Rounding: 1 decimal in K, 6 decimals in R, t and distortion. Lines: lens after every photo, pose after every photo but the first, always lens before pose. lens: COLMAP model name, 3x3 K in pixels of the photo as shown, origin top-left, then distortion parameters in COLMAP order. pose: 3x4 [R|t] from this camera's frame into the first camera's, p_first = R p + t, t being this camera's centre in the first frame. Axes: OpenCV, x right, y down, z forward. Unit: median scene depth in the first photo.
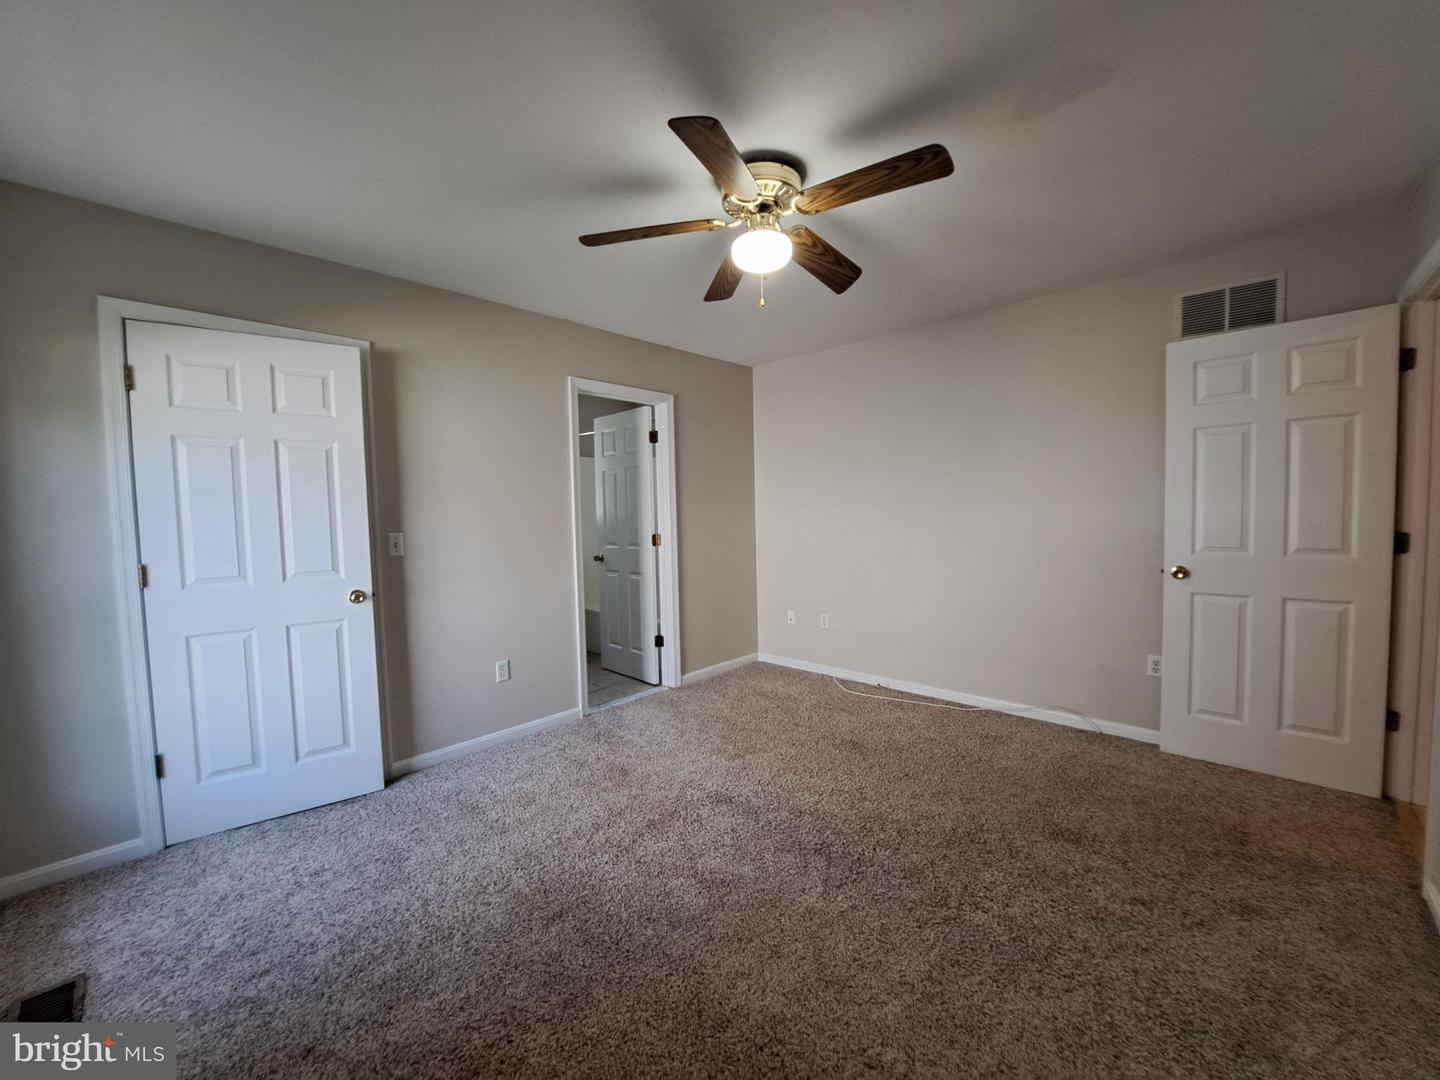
lens RADIAL K [[571.3, 0, 716.6], [0, 571.3, 536.4], [0, 0, 1]] dist [-0.012373, -0.000182]
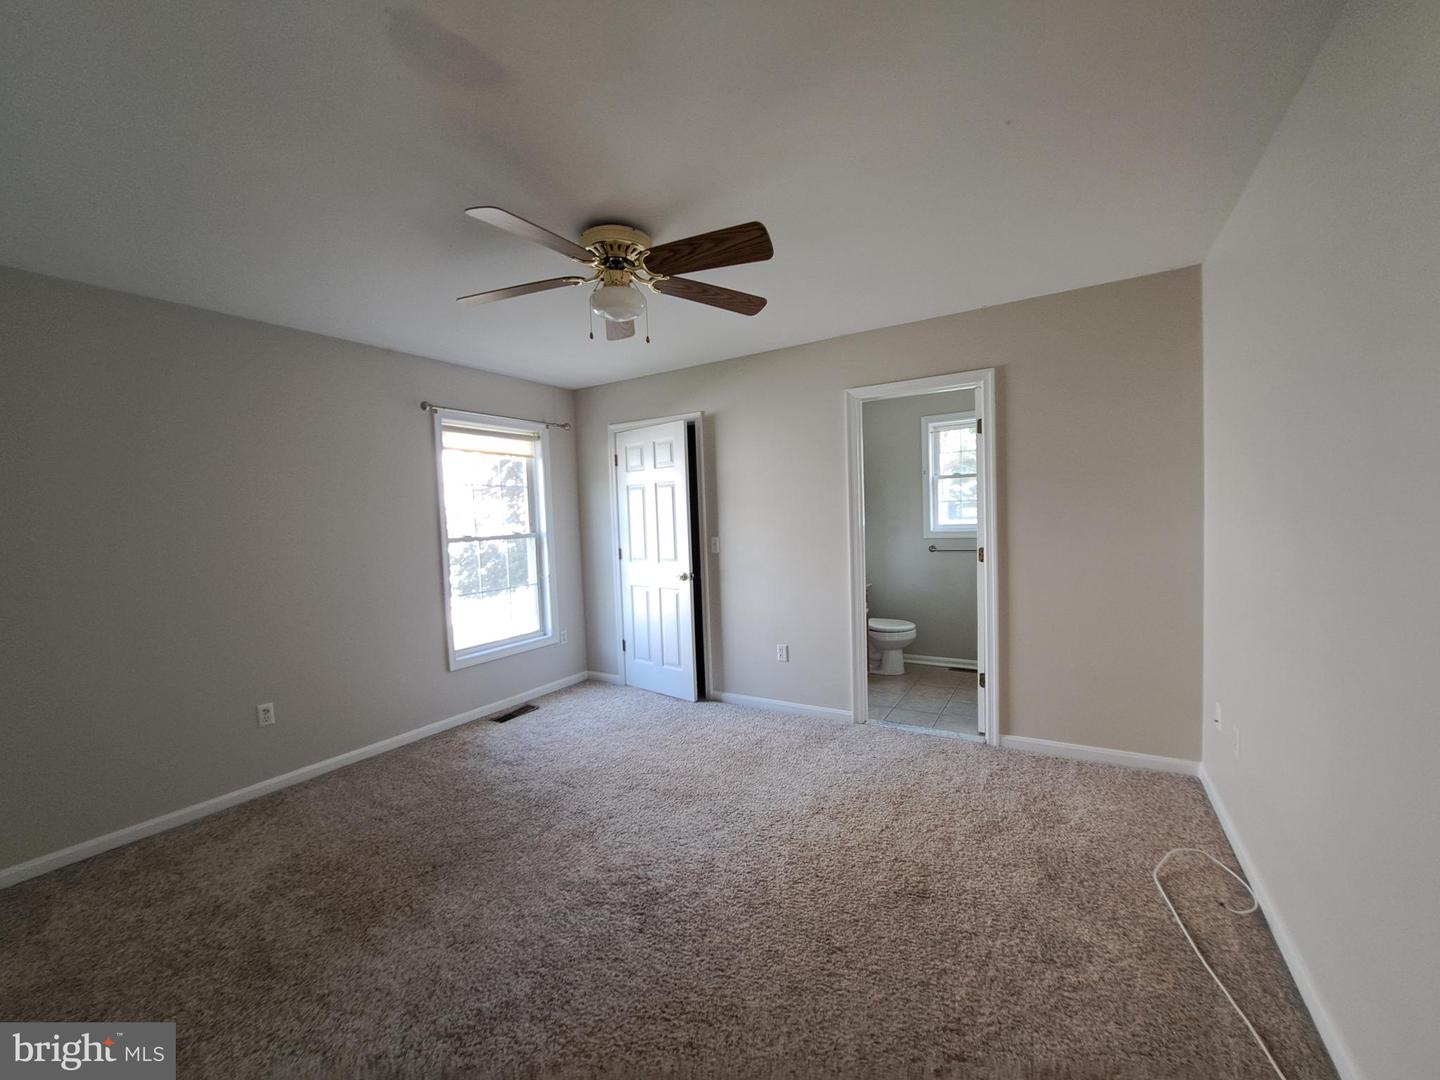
lens RADIAL K [[571.3, 0, 717.9], [0, 571.3, 542.9], [0, 0, 1]] dist [-0.012373, -0.000182]
pose [[0.211549, 0.064459, -0.975239, 0.936781], [-0.010227, 0.997914, 0.063739, -0.091959], [0.977314, -0.003511, 0.211767, 0.739647]]
